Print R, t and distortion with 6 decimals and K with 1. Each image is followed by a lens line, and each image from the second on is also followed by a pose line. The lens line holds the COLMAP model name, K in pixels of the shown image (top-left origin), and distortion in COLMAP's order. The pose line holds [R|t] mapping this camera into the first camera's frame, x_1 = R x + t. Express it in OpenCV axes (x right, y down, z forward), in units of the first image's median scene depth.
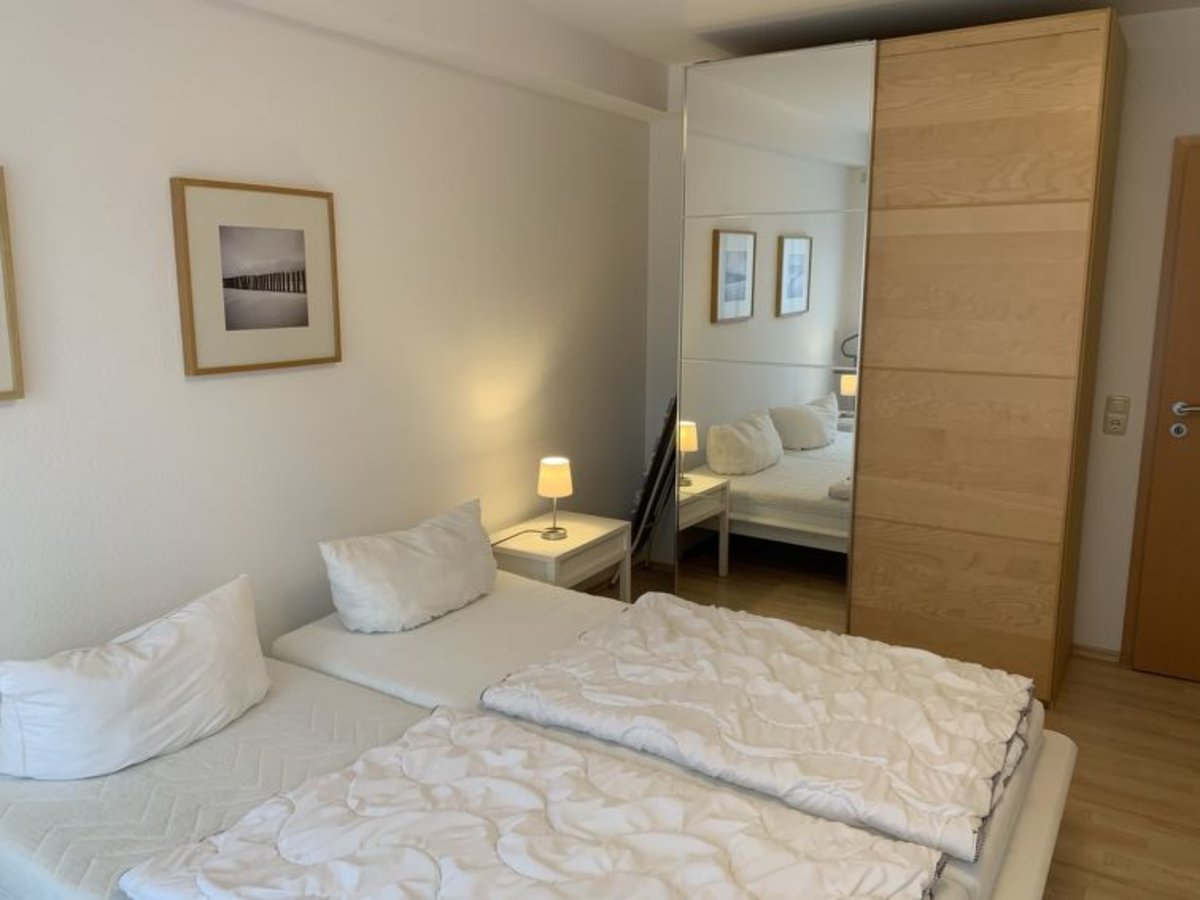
lens RADIAL K [[917.5, 0, 596.9], [0, 917.5, 437.3], [0, 0, 1]] dist [0.064046, -0.057998]
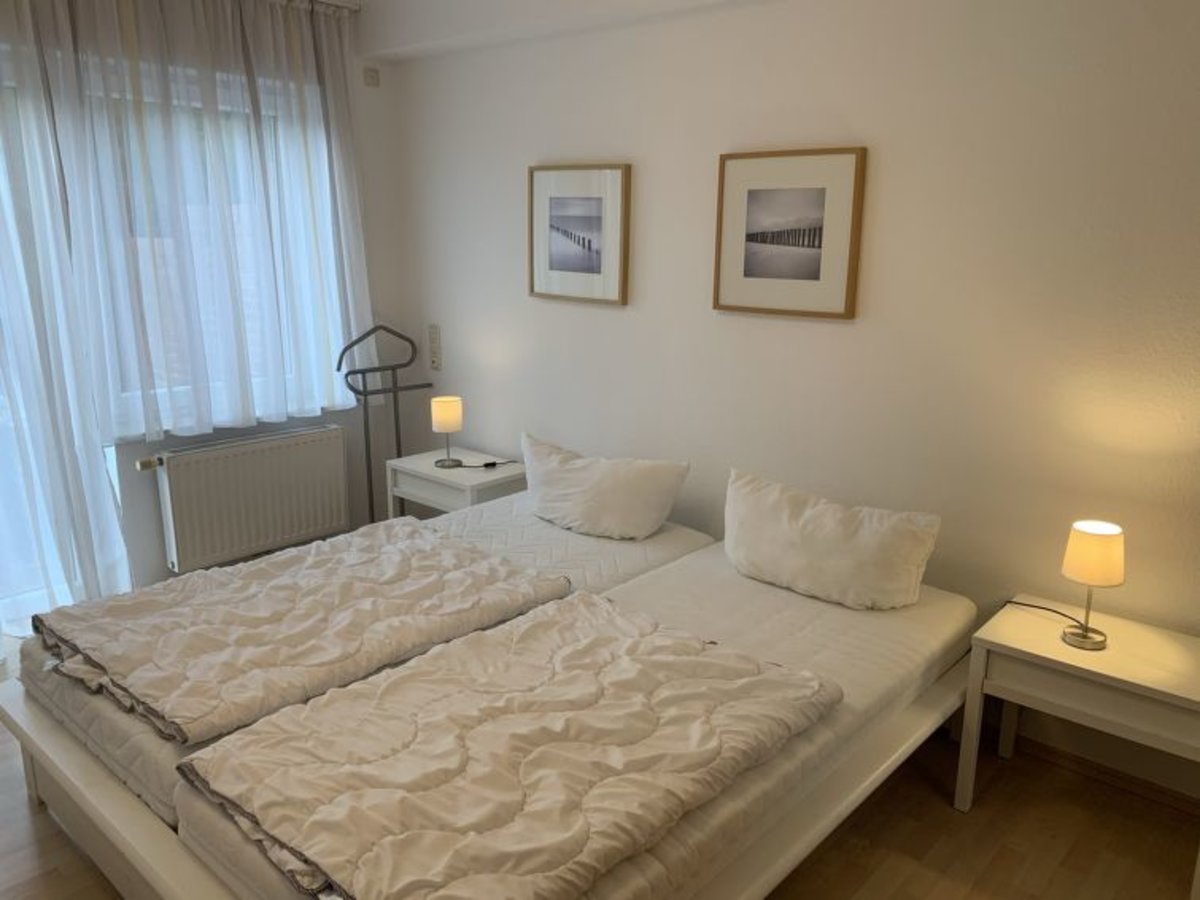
lens RADIAL K [[917.5, 0, 597.6], [0, 917.5, 447.6], [0, 0, 1]] dist [0.064046, -0.057998]
pose [[-0.143093, 0.252971, -0.956833, 0.965687], [-0.161199, 0.947915, 0.274720, -0.228497], [0.976493, 0.193551, -0.094861, 1.080125]]
